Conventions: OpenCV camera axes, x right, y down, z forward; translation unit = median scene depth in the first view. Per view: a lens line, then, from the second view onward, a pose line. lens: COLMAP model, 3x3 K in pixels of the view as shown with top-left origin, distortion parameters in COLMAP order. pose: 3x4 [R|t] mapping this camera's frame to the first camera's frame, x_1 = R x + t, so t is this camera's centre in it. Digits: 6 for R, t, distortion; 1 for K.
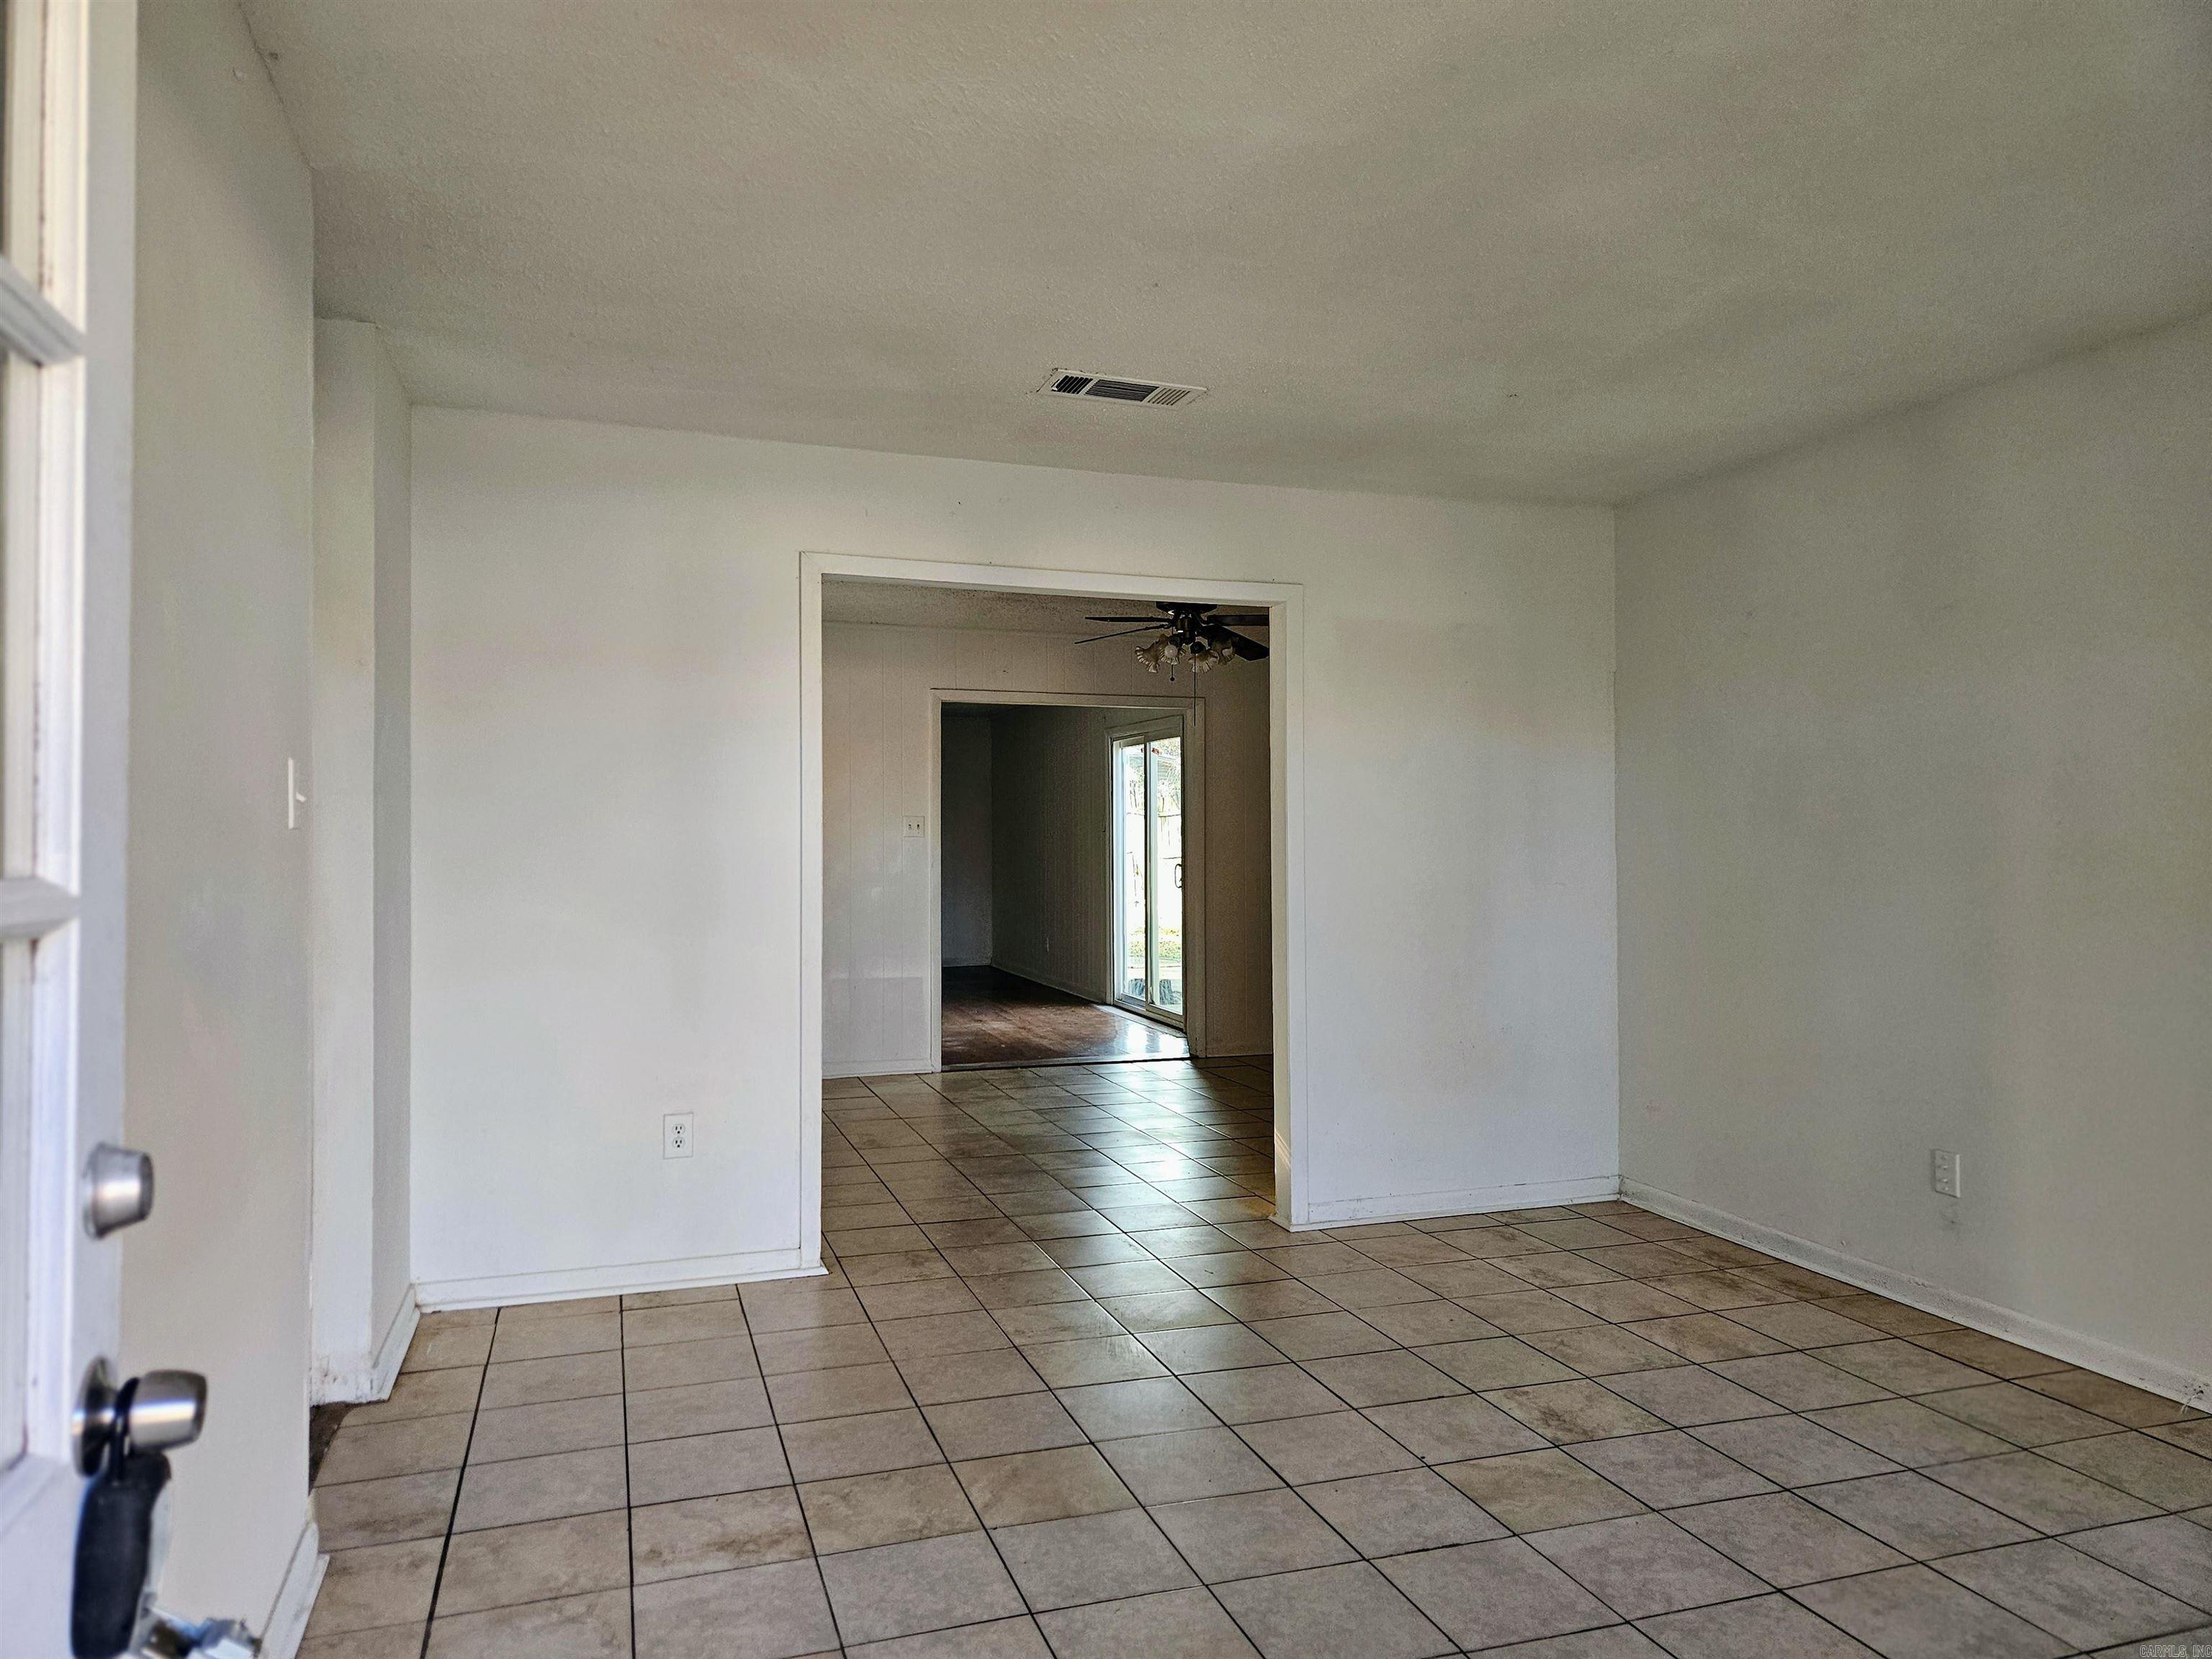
lens RADIAL K [[1472.1, 0, 1104.2], [0, 1472.1, 843.9], [0, 0, 1]] dist [0.080132, -0.066734]
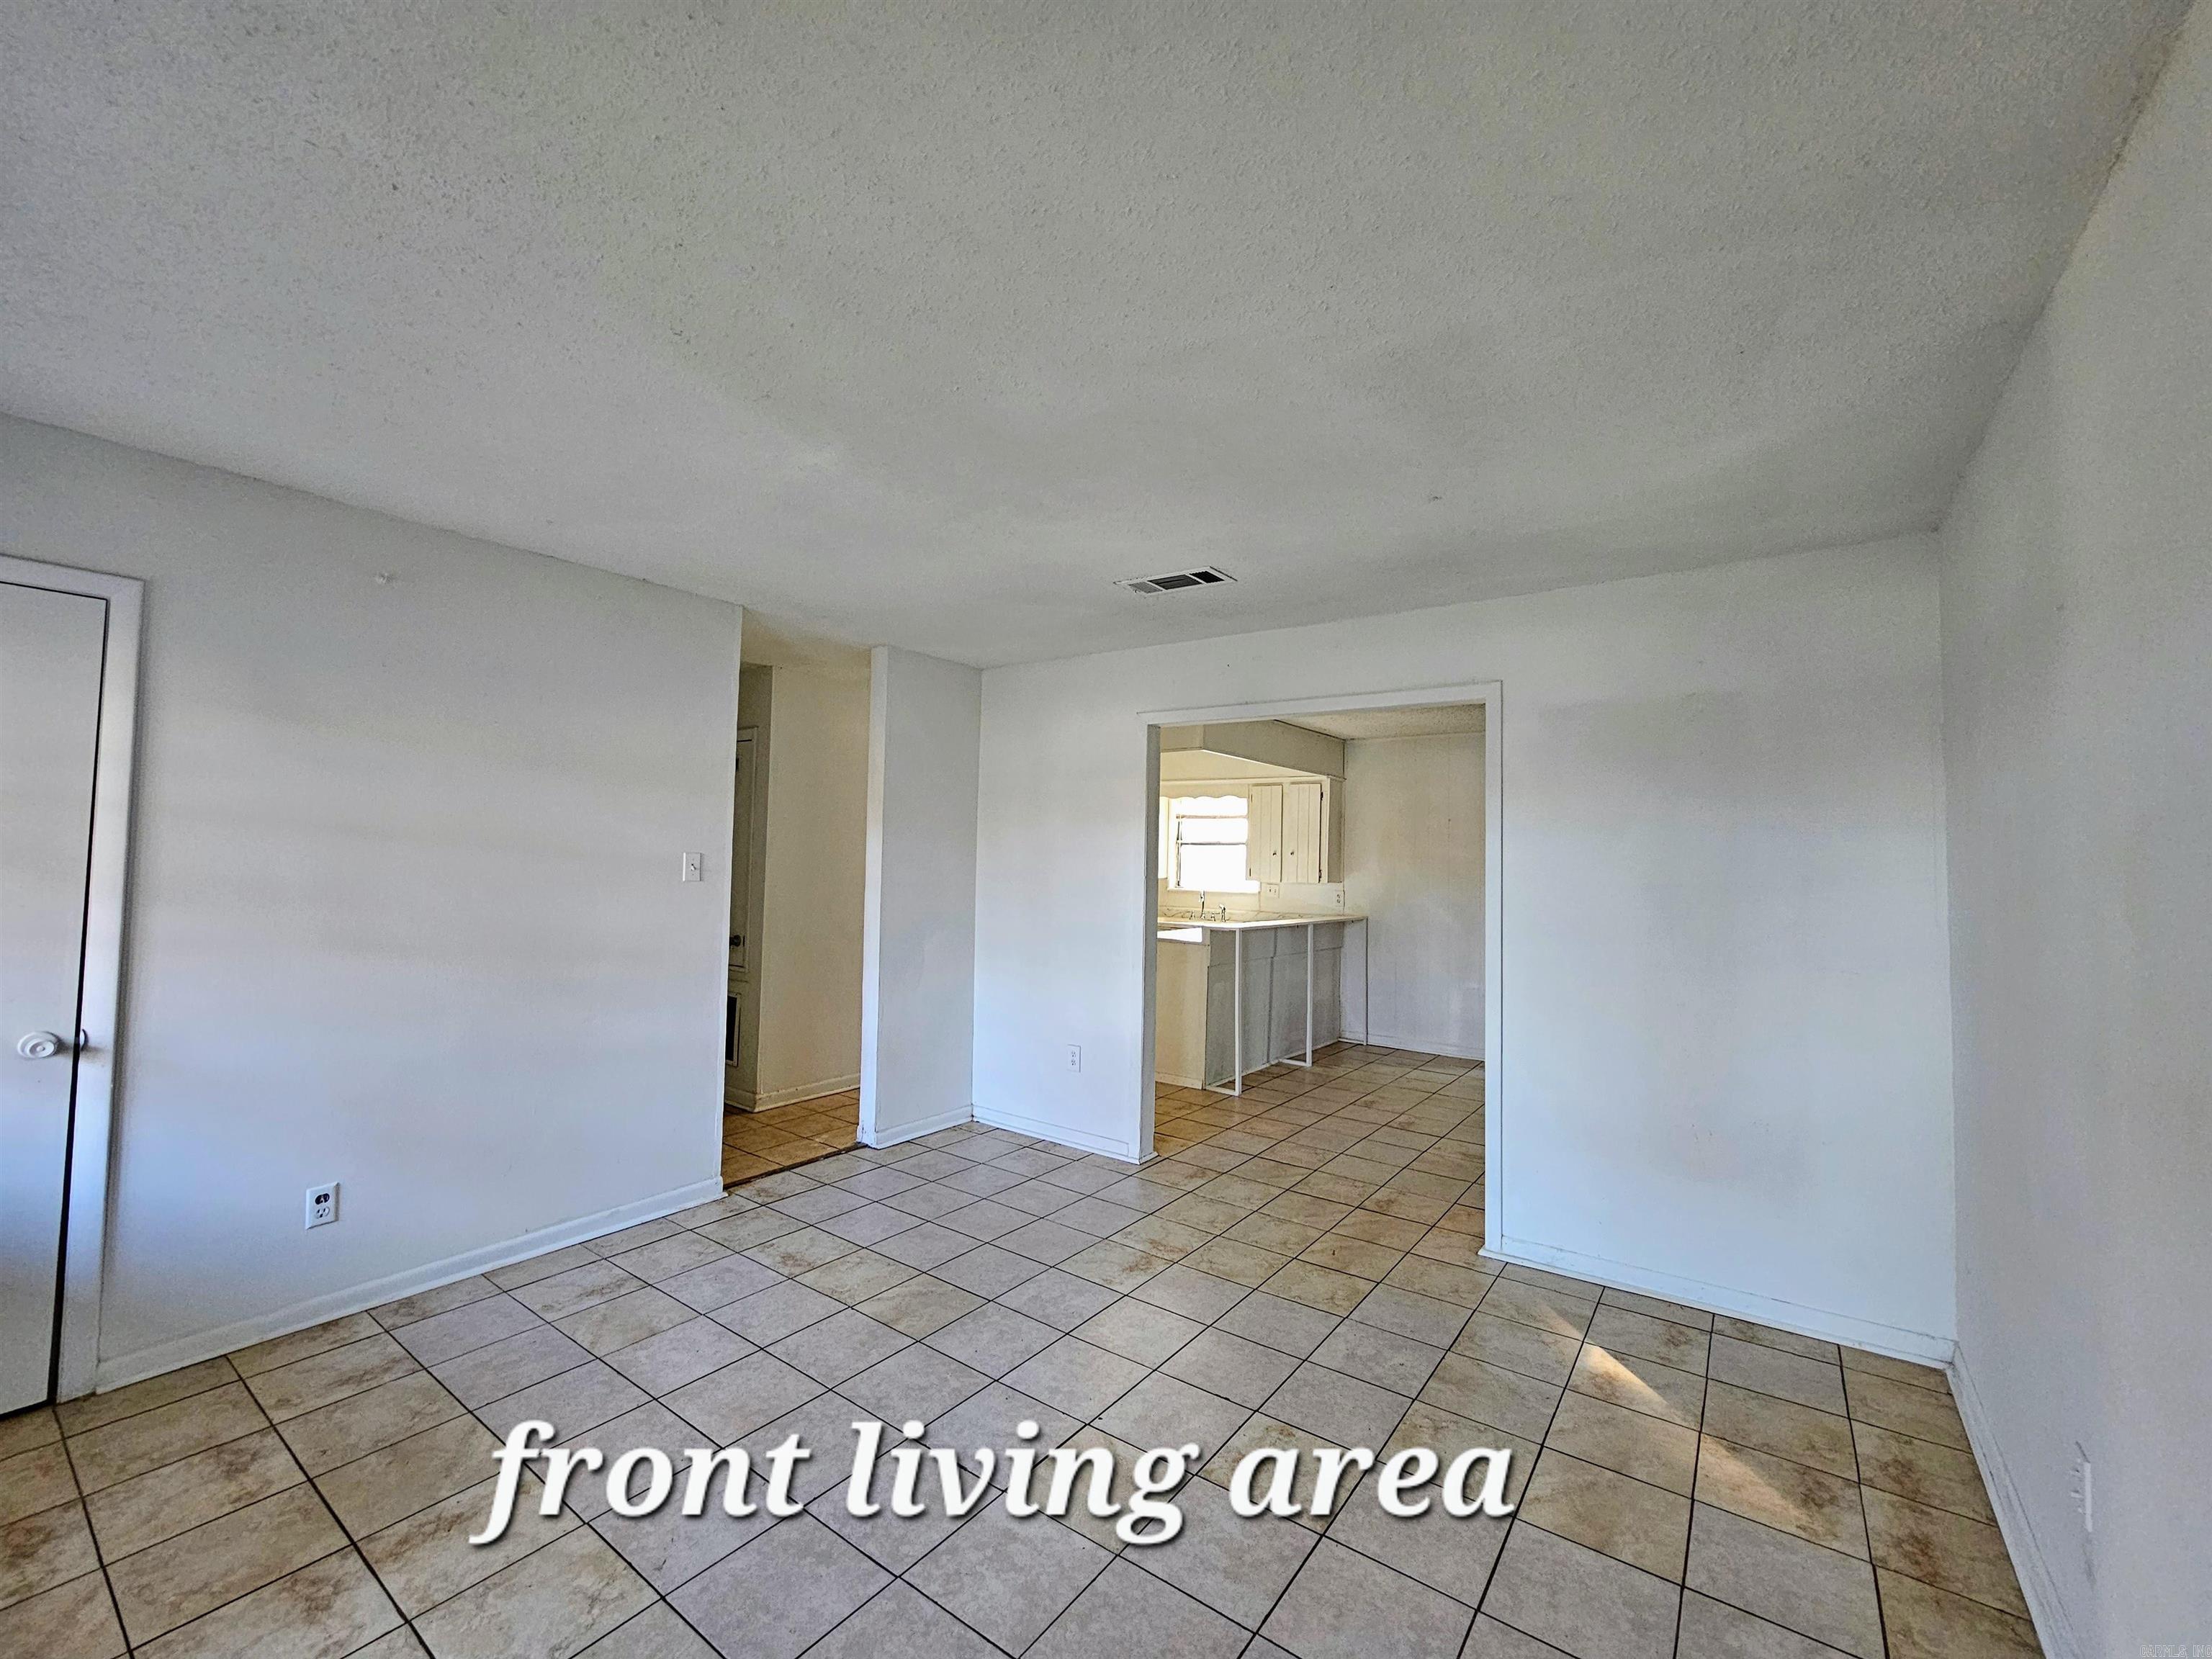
lens RADIAL K [[941.1, 0, 1157.0], [0, 941.1, 834.3], [0, 0, 1]] dist [-0.000607, -0.000019]
pose [[0.570569, -0.006636, -0.821223, 0.708417], [-0.023437, 0.999429, -0.024360, -0.042369], [0.820915, 0.033145, 0.570088, 0.466886]]
